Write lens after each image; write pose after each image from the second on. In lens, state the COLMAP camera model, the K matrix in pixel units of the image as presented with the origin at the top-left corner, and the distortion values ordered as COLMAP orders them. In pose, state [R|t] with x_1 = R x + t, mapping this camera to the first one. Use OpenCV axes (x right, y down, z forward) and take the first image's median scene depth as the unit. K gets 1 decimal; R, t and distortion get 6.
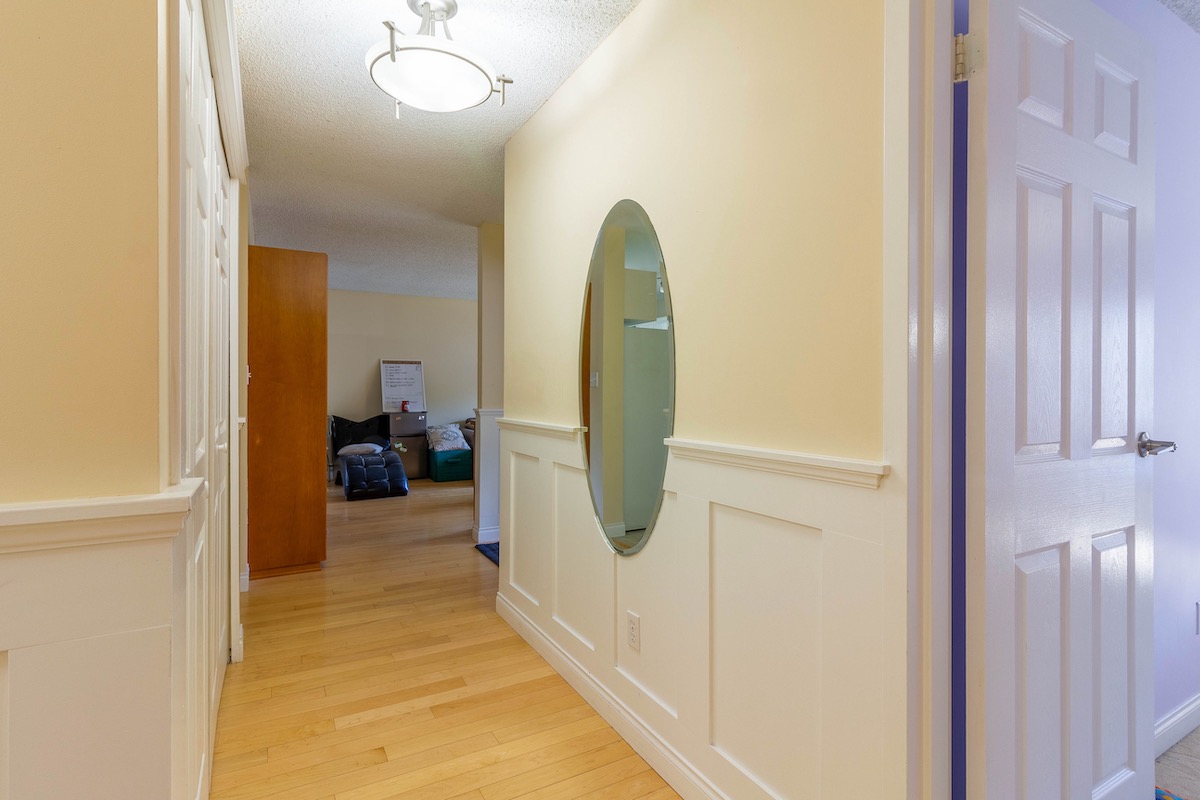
lens RADIAL K [[561.0, 0, 607.3], [0, 561.0, 389.1], [0, 0, 1]] dist [0.001294, 0.000121]
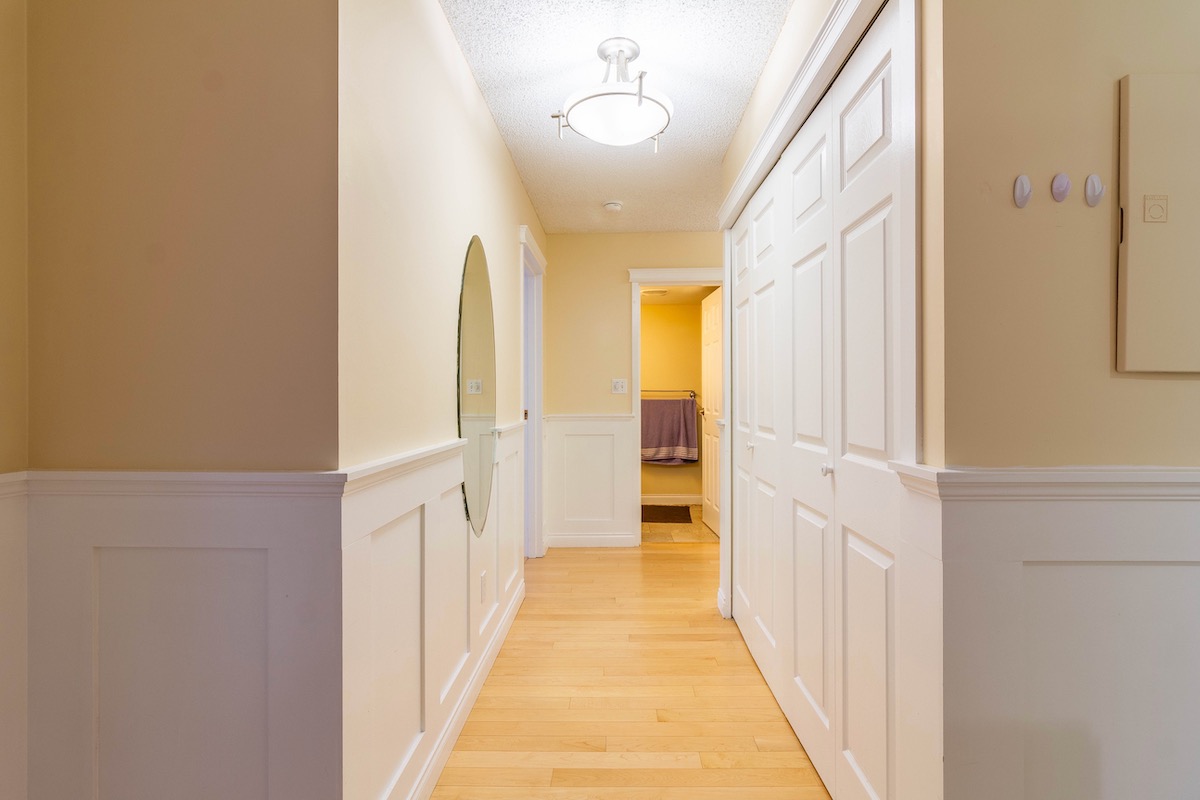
lens RADIAL K [[561.0, 0, 607.3], [0, 561.0, 389.1], [0, 0, 1]] dist [0.001294, 0.000121]
pose [[-0.842818, 0.002908, 0.538191, -0.858210], [0.002153, 0.999996, -0.002031, -0.019224], [-0.538195, -0.000554, -0.842820, 1.869770]]
